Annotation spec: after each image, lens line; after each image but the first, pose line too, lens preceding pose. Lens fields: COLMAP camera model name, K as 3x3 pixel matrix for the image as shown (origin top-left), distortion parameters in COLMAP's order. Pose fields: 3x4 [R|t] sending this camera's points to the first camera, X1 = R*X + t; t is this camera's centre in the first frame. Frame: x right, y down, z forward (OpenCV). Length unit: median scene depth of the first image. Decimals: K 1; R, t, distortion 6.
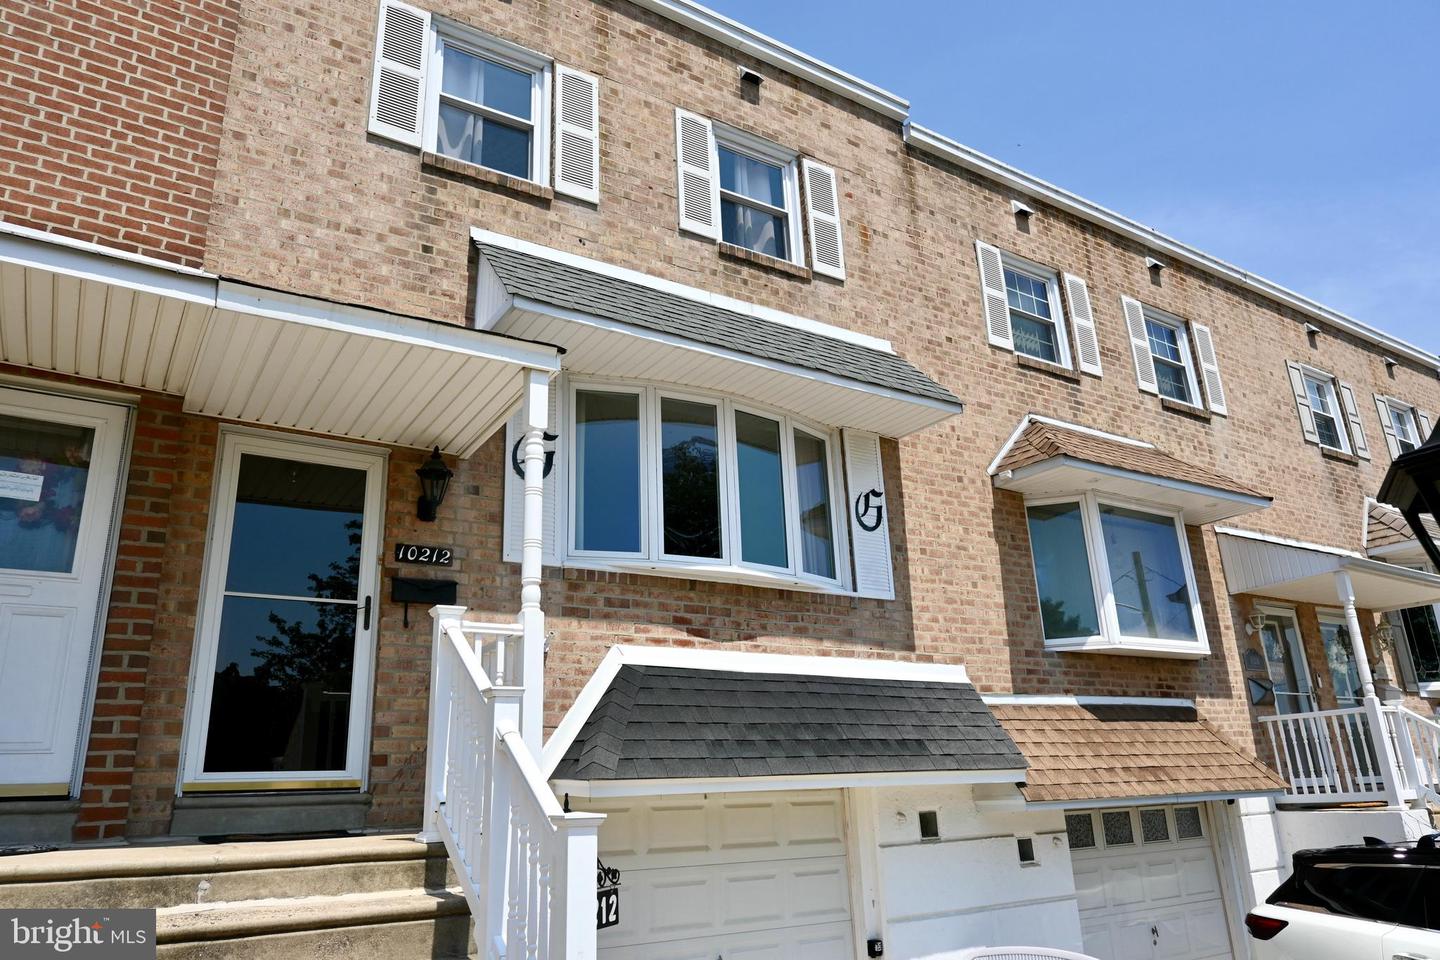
lens RADIAL K [[976.1, 0, 720.0], [0, 976.1, 480.0], [0, 0, 1]] dist [-0.005553, 0.000022]
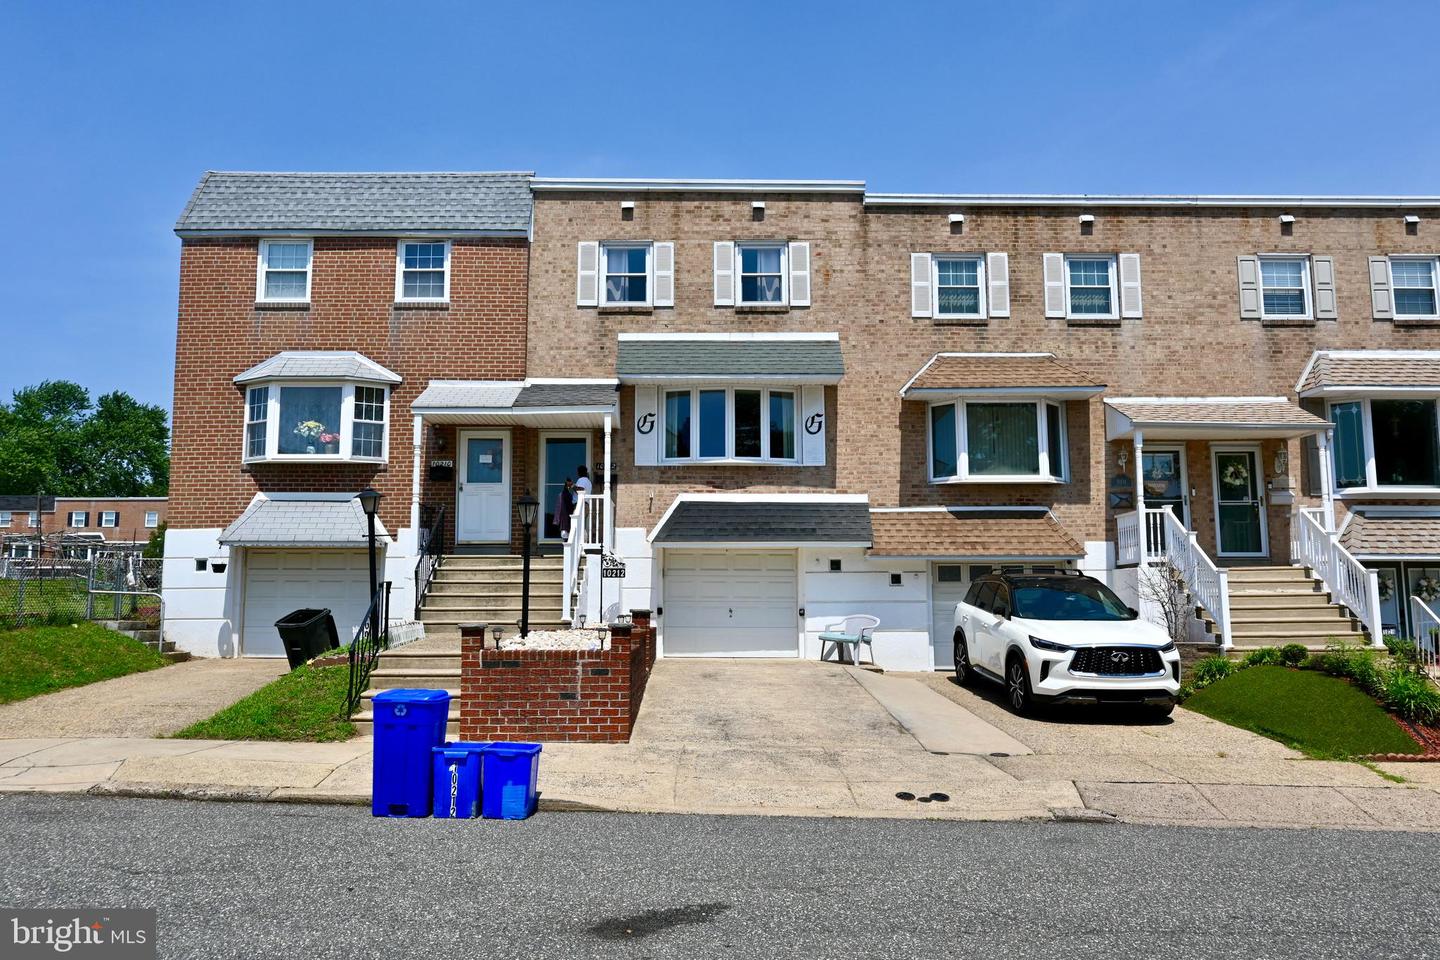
lens RADIAL K [[1067.1, 0, 720.0], [0, 1067.1, 480.0], [0, 0, 1]] dist [-0.005175, -0.001059]
pose [[0.852971, -0.026973, -0.521261, 1.194184], [0.134709, 0.976208, 0.169918, -0.274497], [0.504276, -0.215154, 0.836310, -1.079819]]
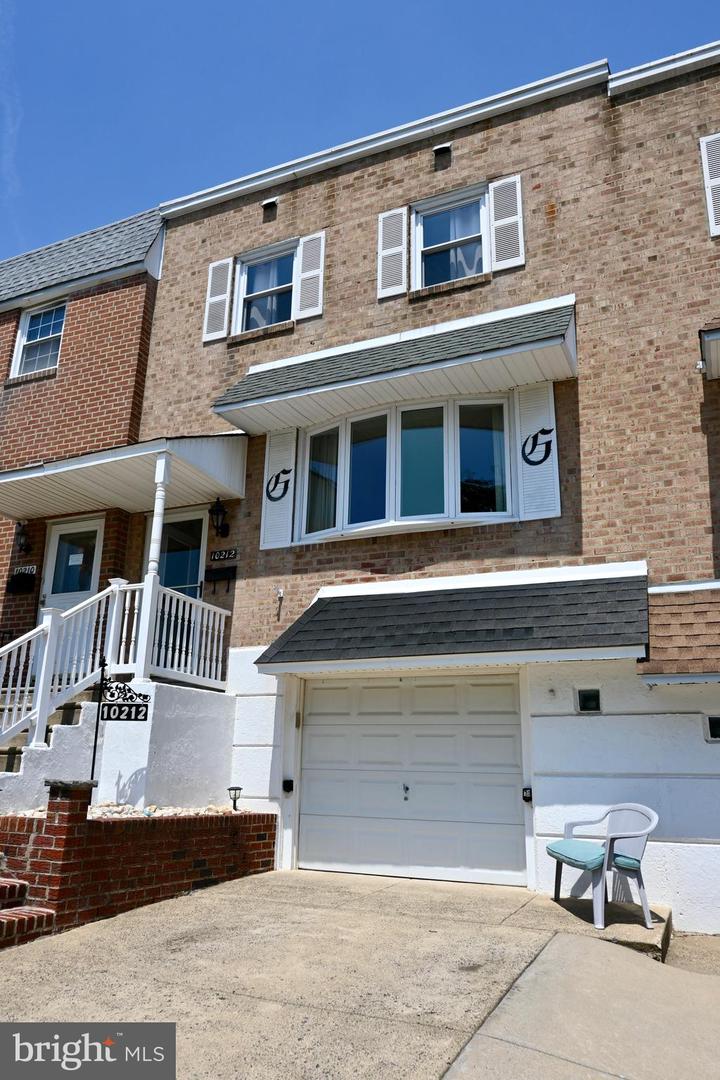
lens RADIAL K [[800.3, 0, 360.0], [0, 800.3, 540.0], [0, 0, 1]] dist [-0.005175, -0.001059]
pose [[0.545157, -0.194972, -0.815346, 0.818291], [0.224329, 0.971040, -0.082212, 0.173954], [0.807763, -0.138087, 0.573107, 0.247437]]
